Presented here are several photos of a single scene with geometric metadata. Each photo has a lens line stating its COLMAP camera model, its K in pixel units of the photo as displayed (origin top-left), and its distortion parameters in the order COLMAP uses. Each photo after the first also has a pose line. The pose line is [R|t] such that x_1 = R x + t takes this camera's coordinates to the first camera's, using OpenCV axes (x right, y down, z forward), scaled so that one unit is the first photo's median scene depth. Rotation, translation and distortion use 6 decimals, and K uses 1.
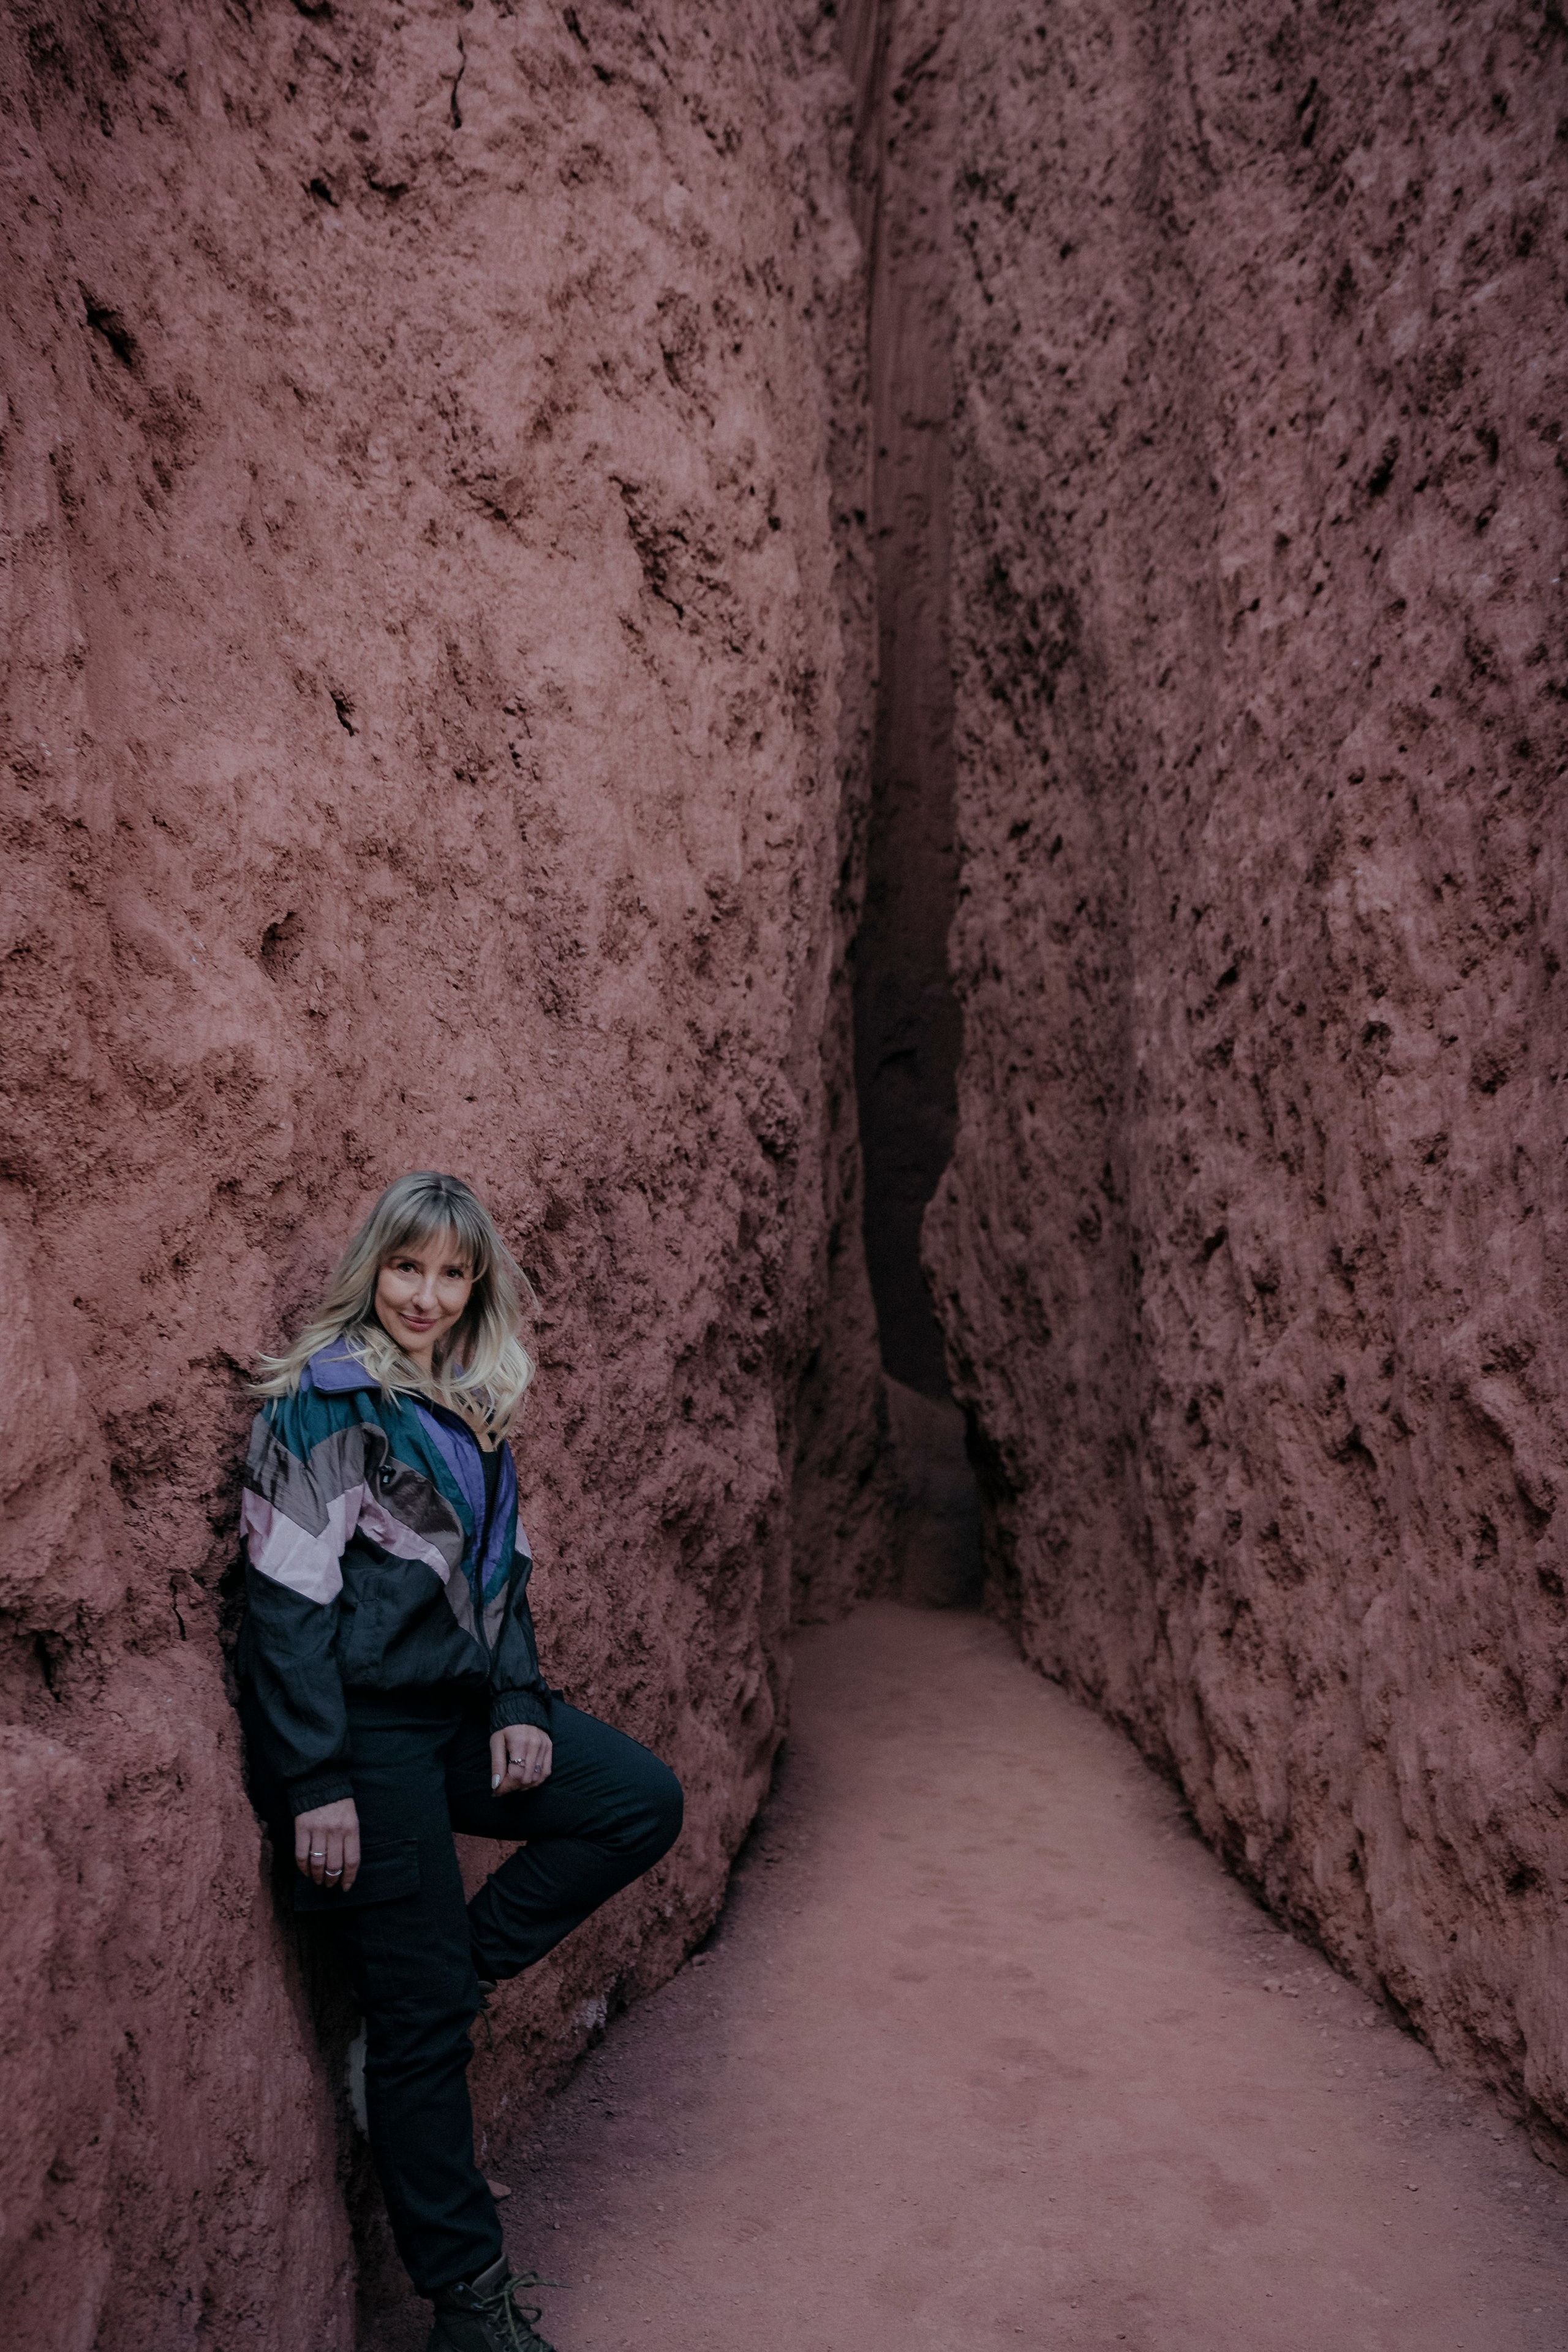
lens RADIAL K [[2047.2, 0, 784.0], [0, 2047.2, 1176.0], [0, 0, 1]] dist [-0.001644, -0.058059]
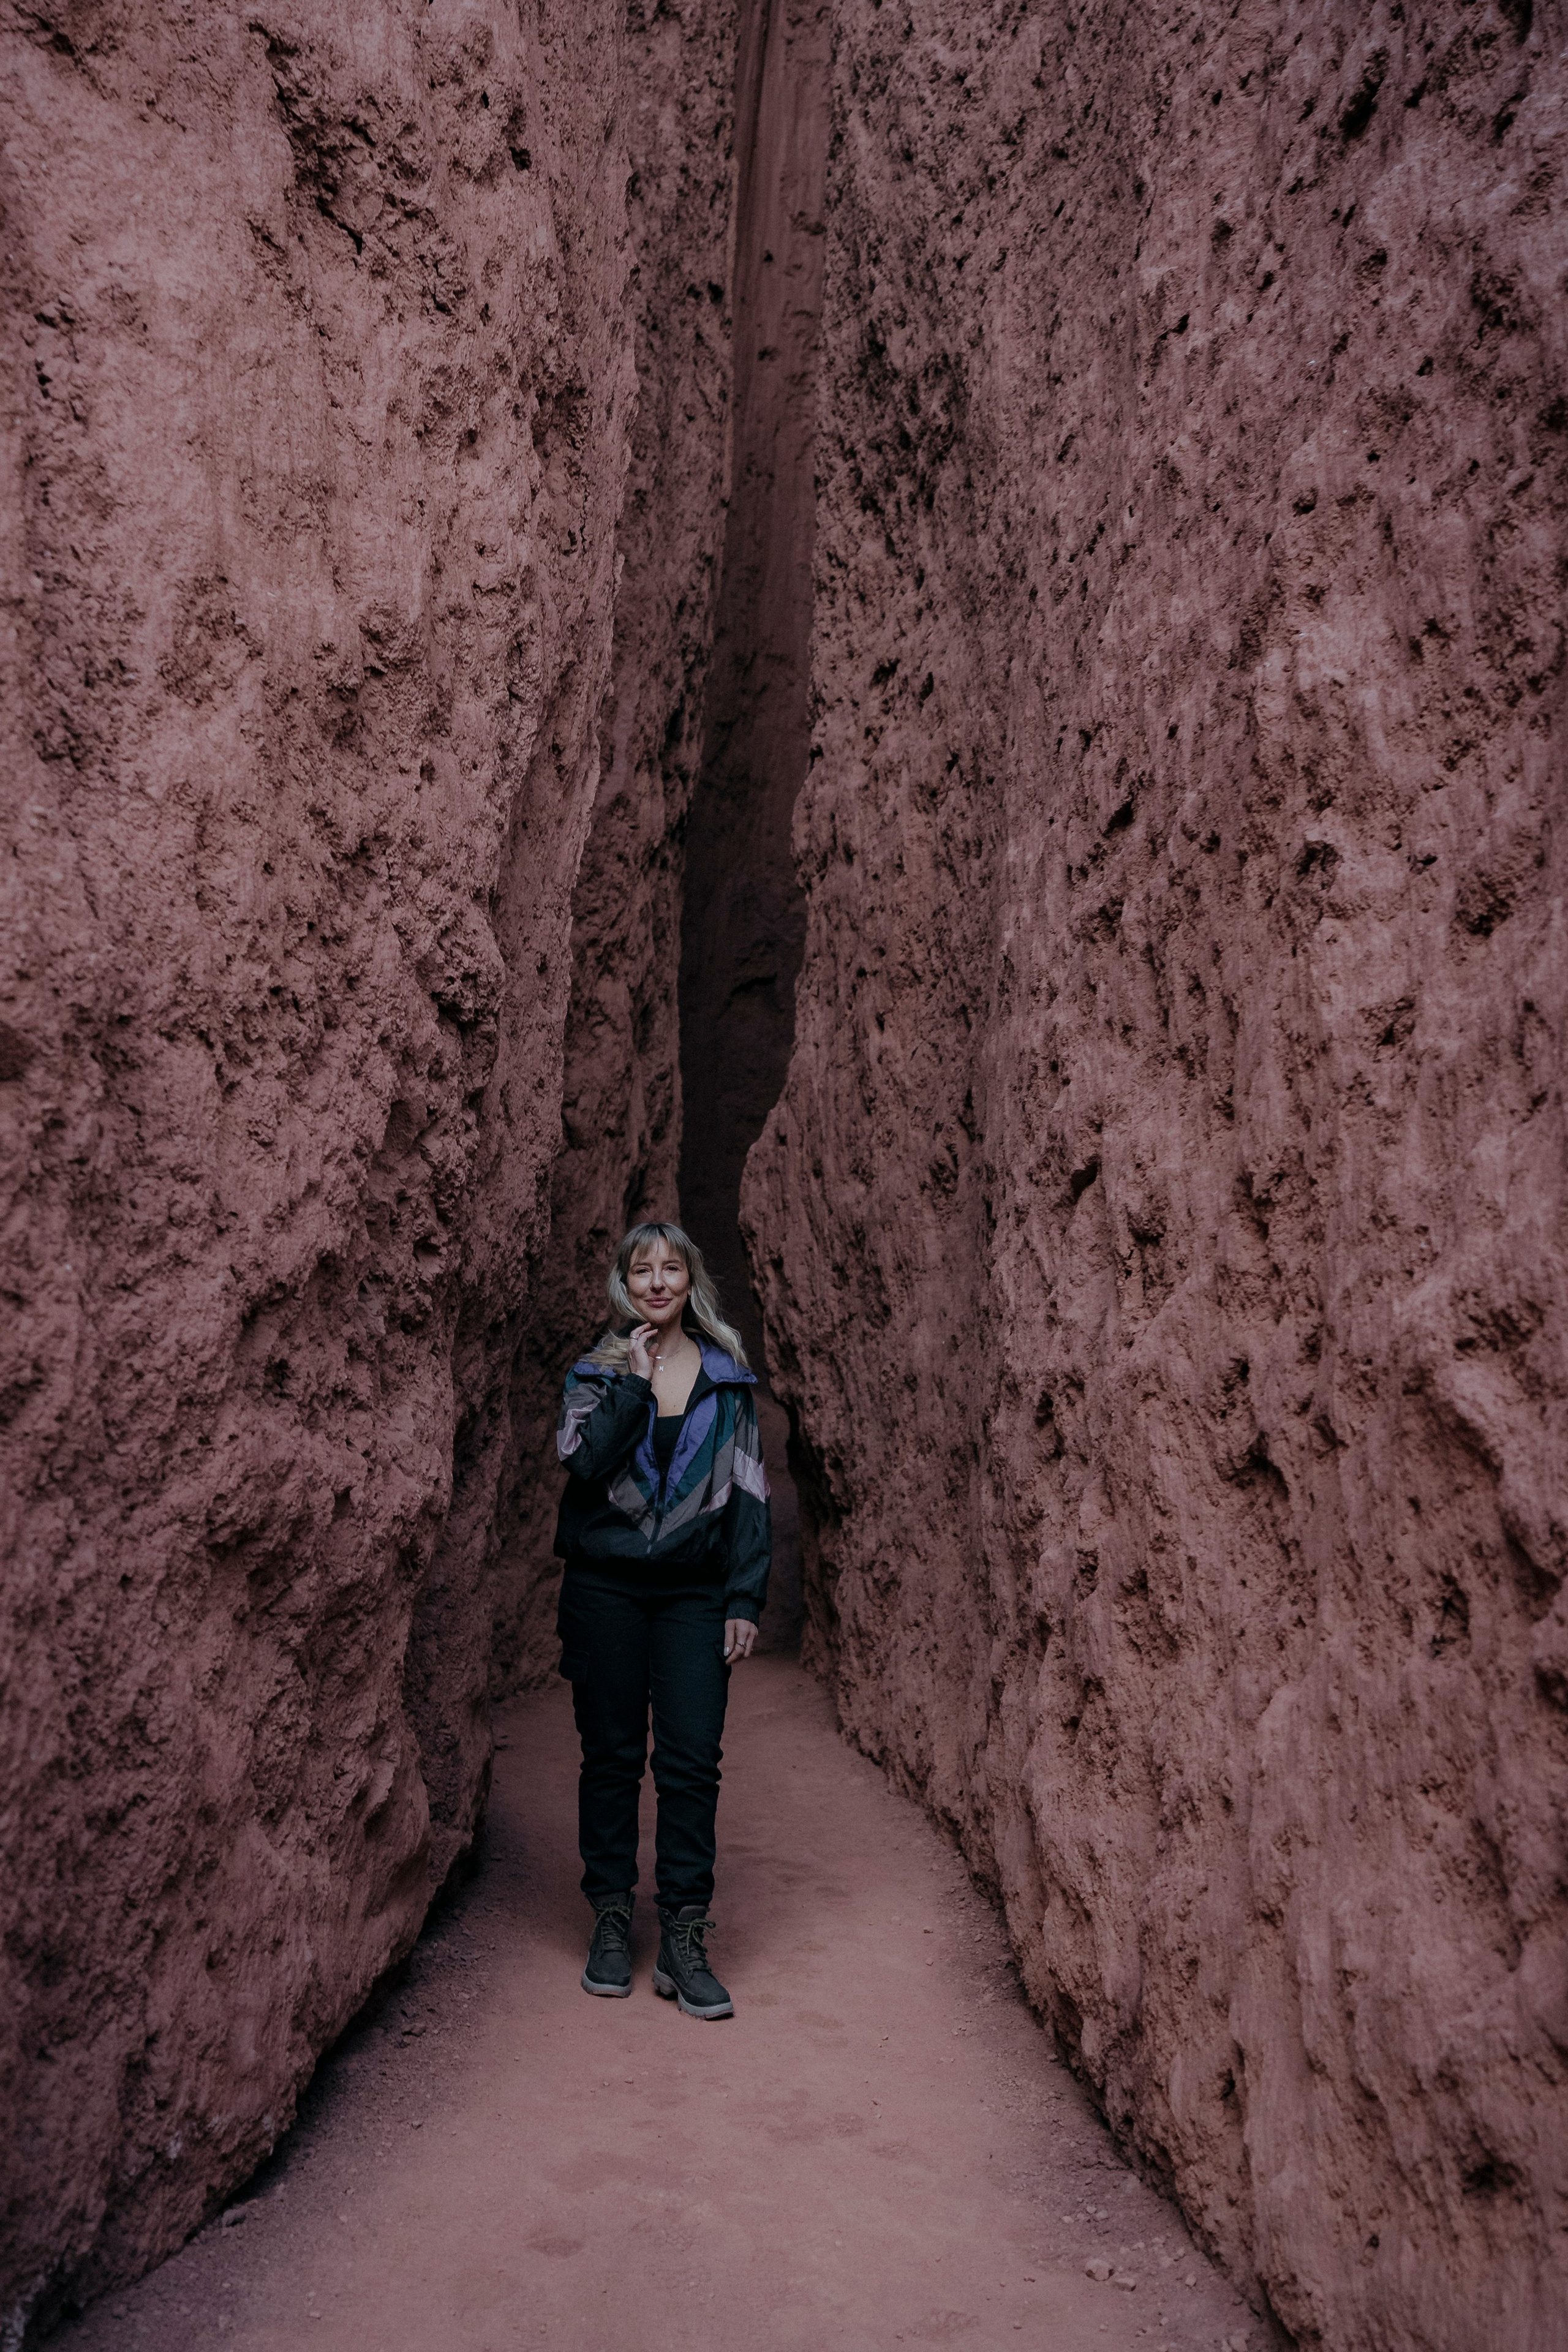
lens RADIAL K [[2267.0, 0, 784.2], [0, 2267.0, 1225.4], [0, 0, 1]] dist [-0.002997, -0.024554]
pose [[0.998098, 0.034964, 0.050773, 0.070664], [-0.036492, 0.998899, 0.029481, 0.032222], [-0.049687, -0.031277, 0.998275, 0.227021]]
